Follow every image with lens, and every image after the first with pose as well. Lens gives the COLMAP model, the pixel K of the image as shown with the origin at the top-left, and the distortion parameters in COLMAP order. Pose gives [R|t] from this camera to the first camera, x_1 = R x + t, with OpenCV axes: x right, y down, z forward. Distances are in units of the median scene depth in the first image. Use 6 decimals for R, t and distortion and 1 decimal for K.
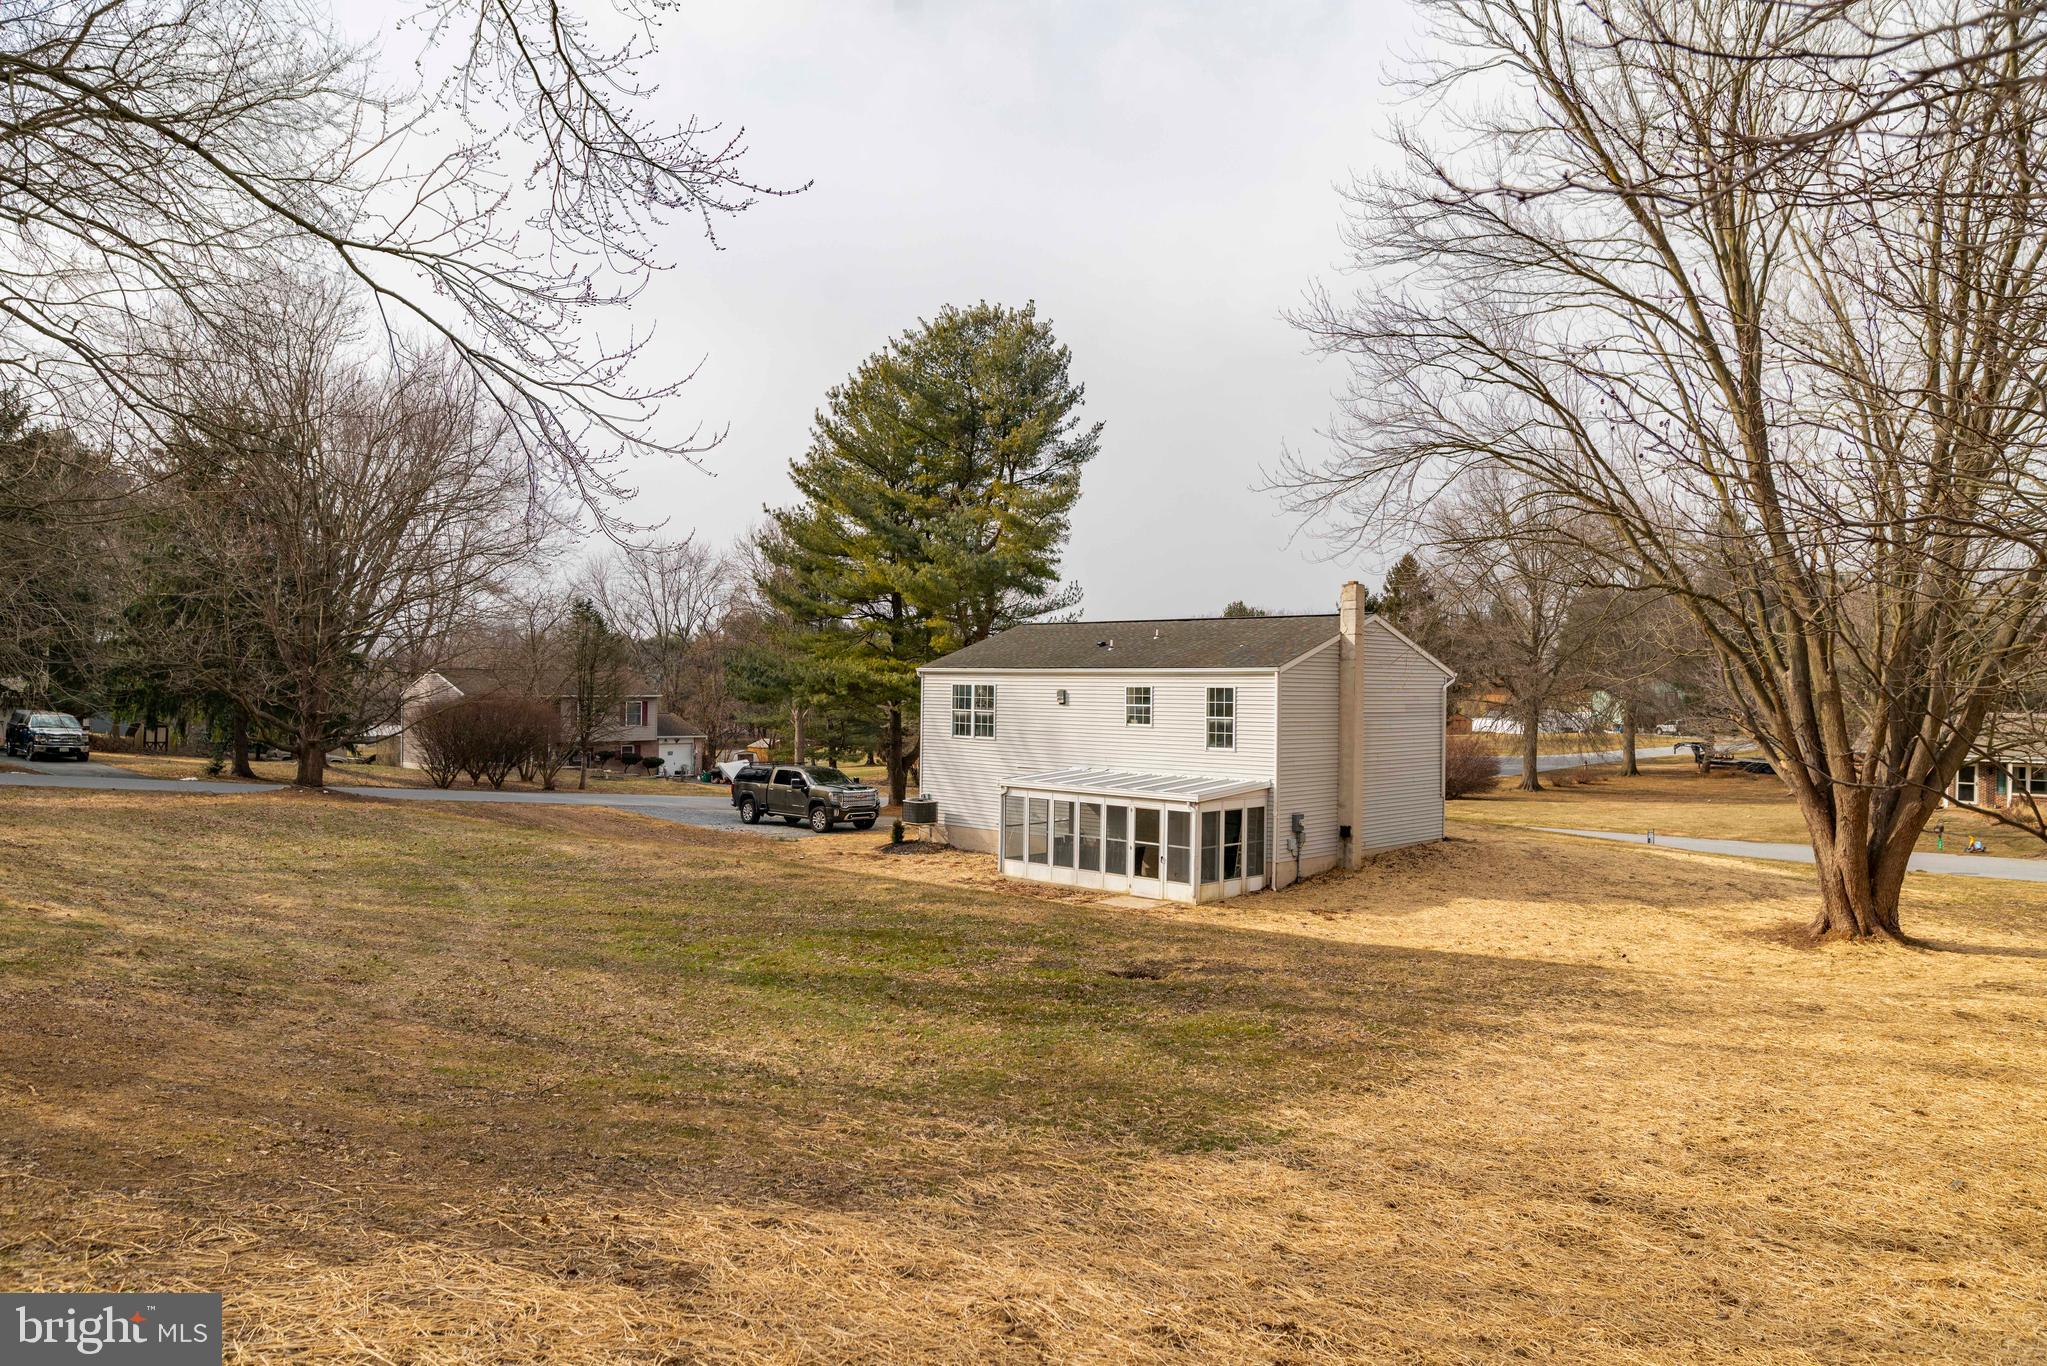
lens RADIAL K [[1430.8, 0, 1001.9], [0, 1430.8, 676.3], [0, 0, 1]] dist [0.005181, 0.000164]
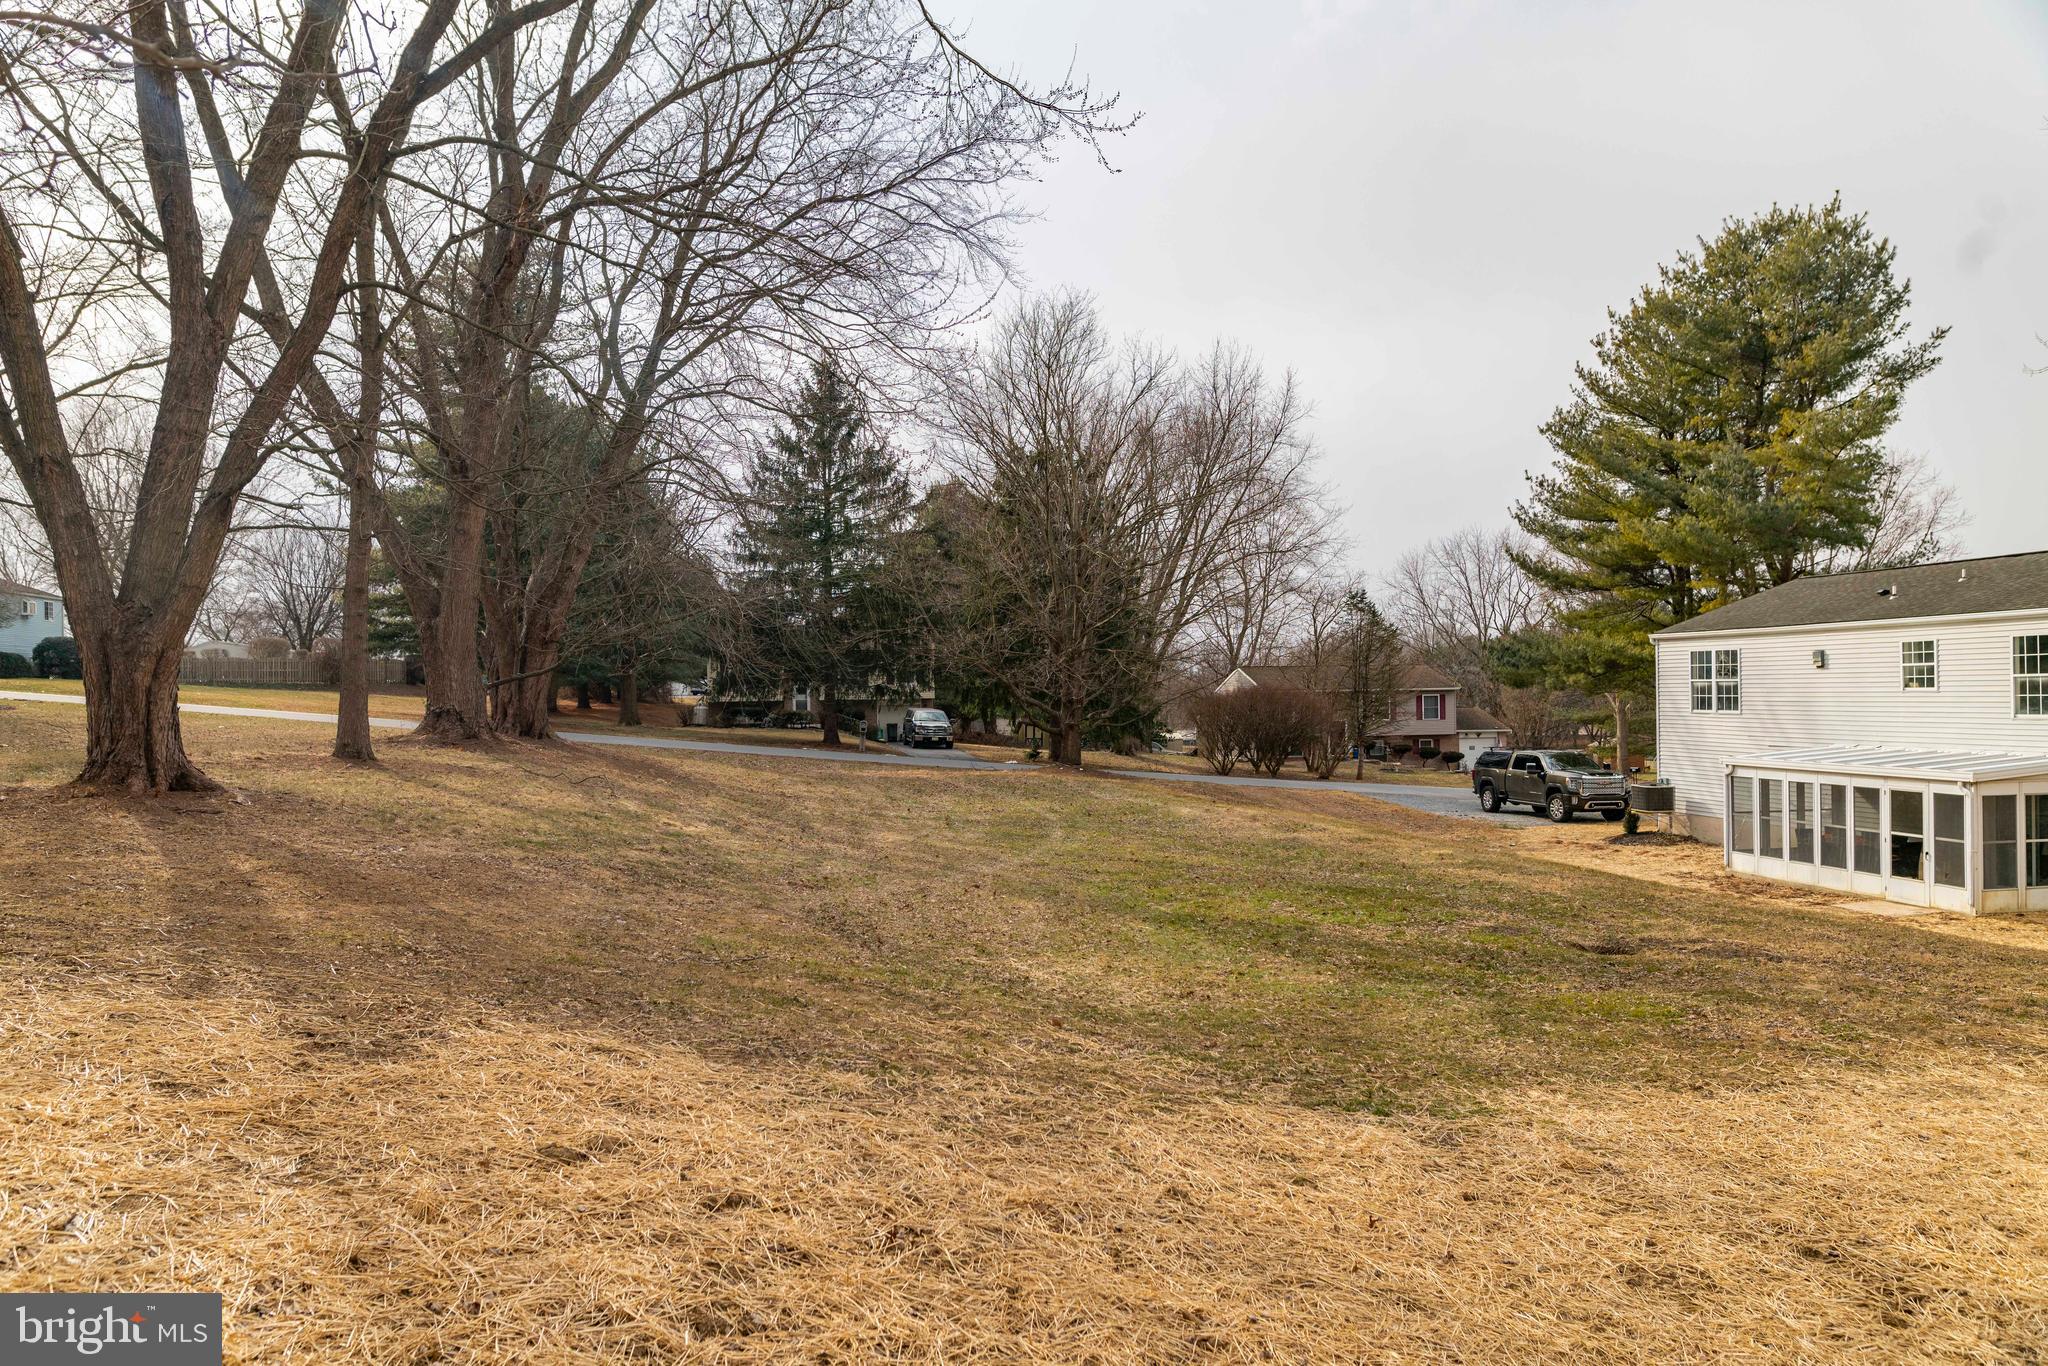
lens RADIAL K [[1431.5, 0, 1002.4], [0, 1431.5, 676.3], [0, 0, 1]] dist [0.005181, 0.000164]
pose [[0.825673, -0.026049, -0.563547, 0.109343], [0.022915, 0.999658, -0.012633, 0.022328], [0.563683, -0.002483, 0.825988, 0.053724]]
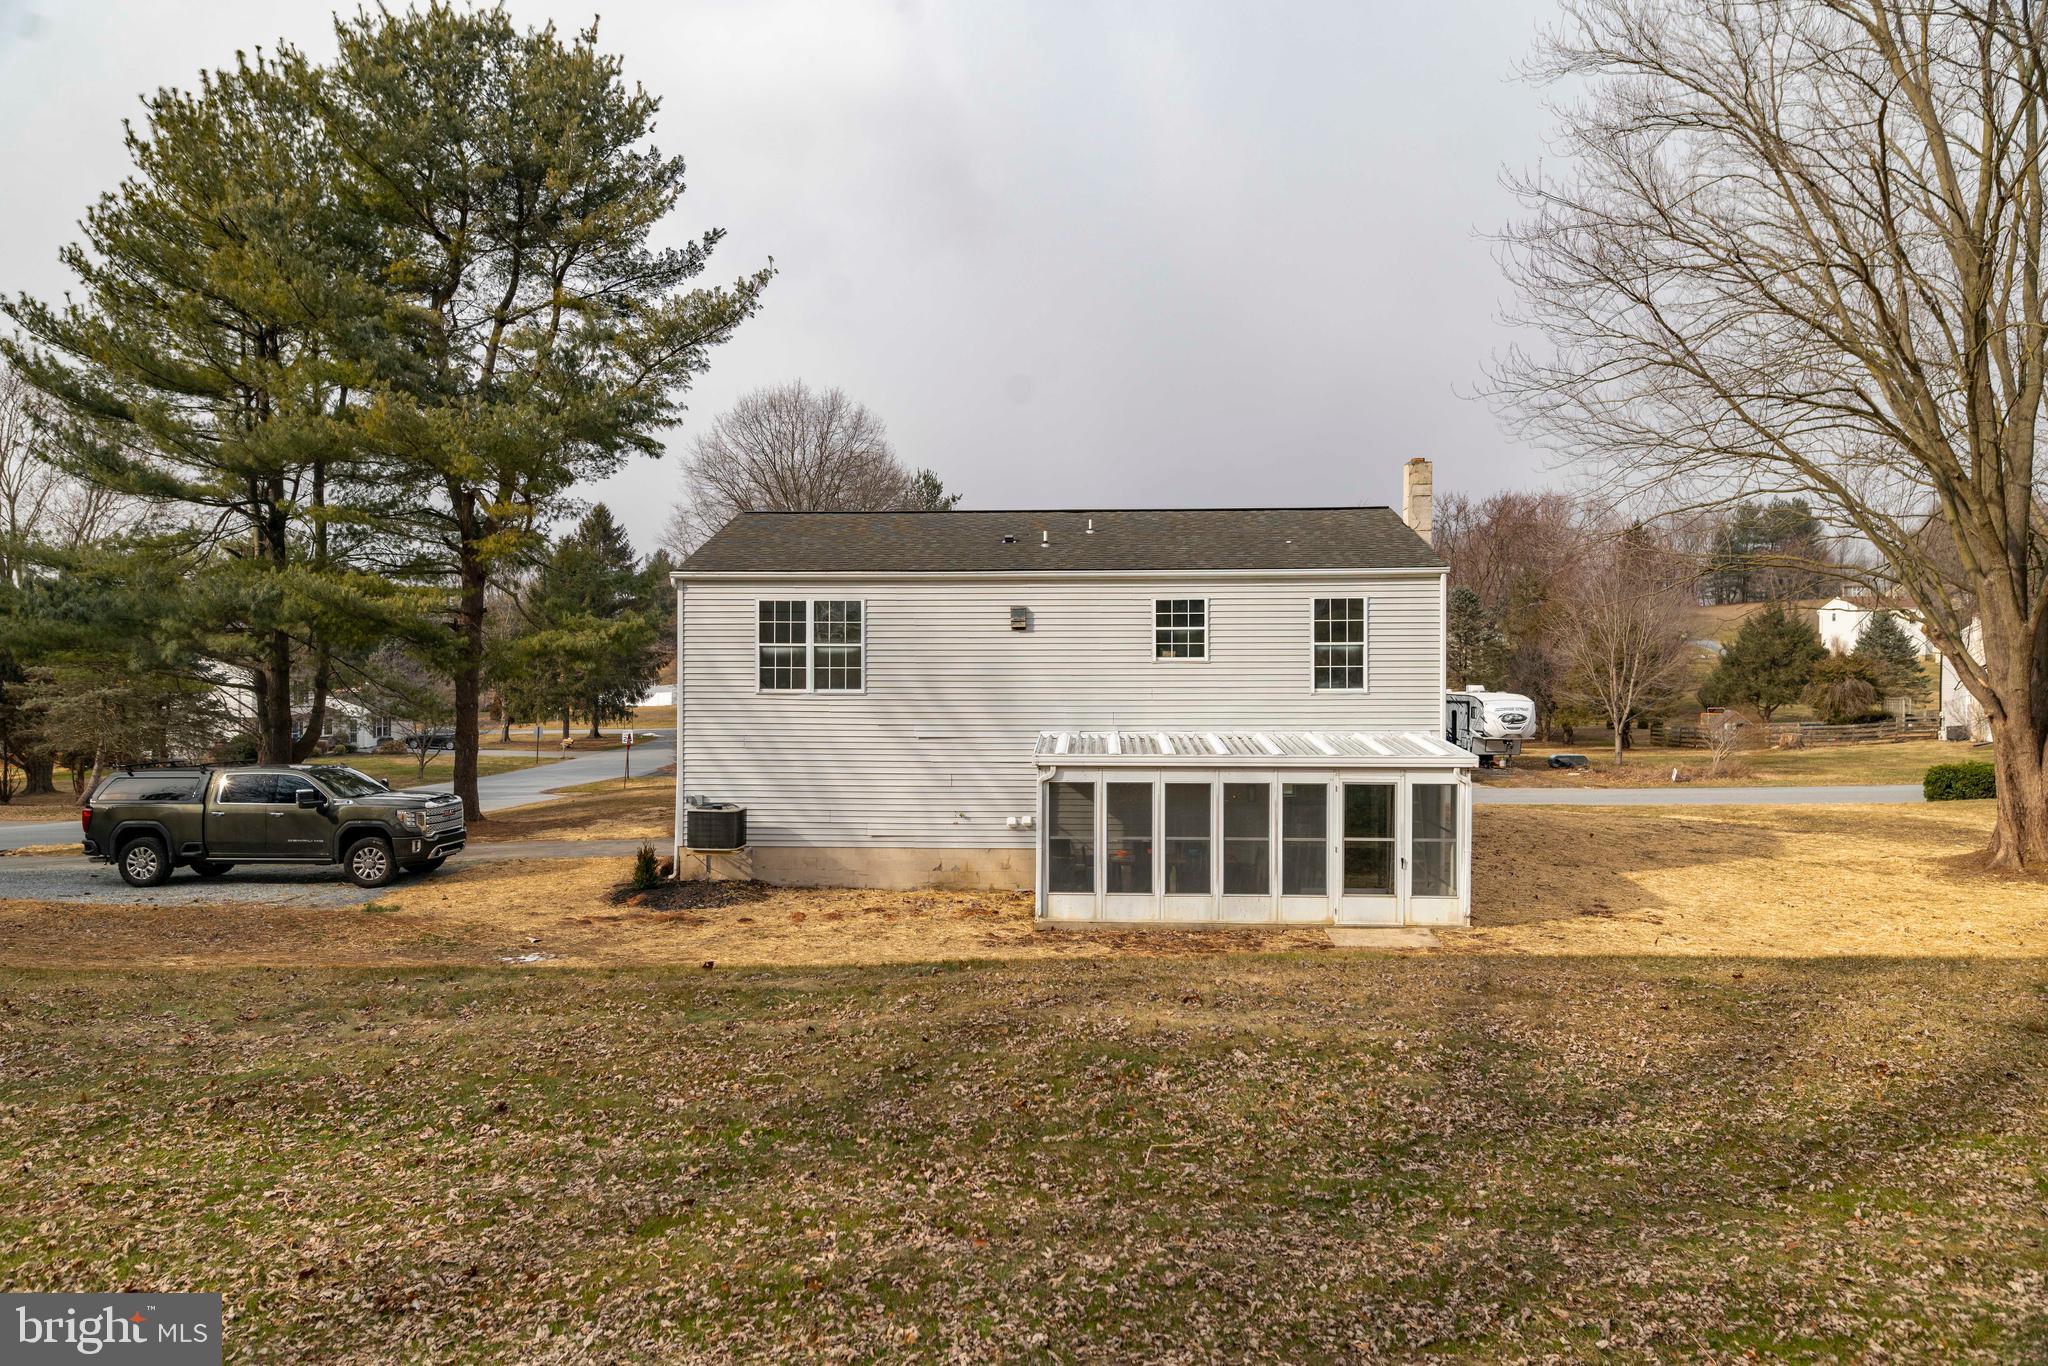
lens RADIAL K [[1320.9, 0, 1024.0], [0, 1320.9, 683.0], [0, 0, 1]] dist [-0.022747, 0.000393]
pose [[0.721520, -0.028434, 0.691810, -0.323292], [0.006877, 0.999401, 0.033904, 0.021397], [-0.692360, -0.019705, 0.721283, 0.546163]]
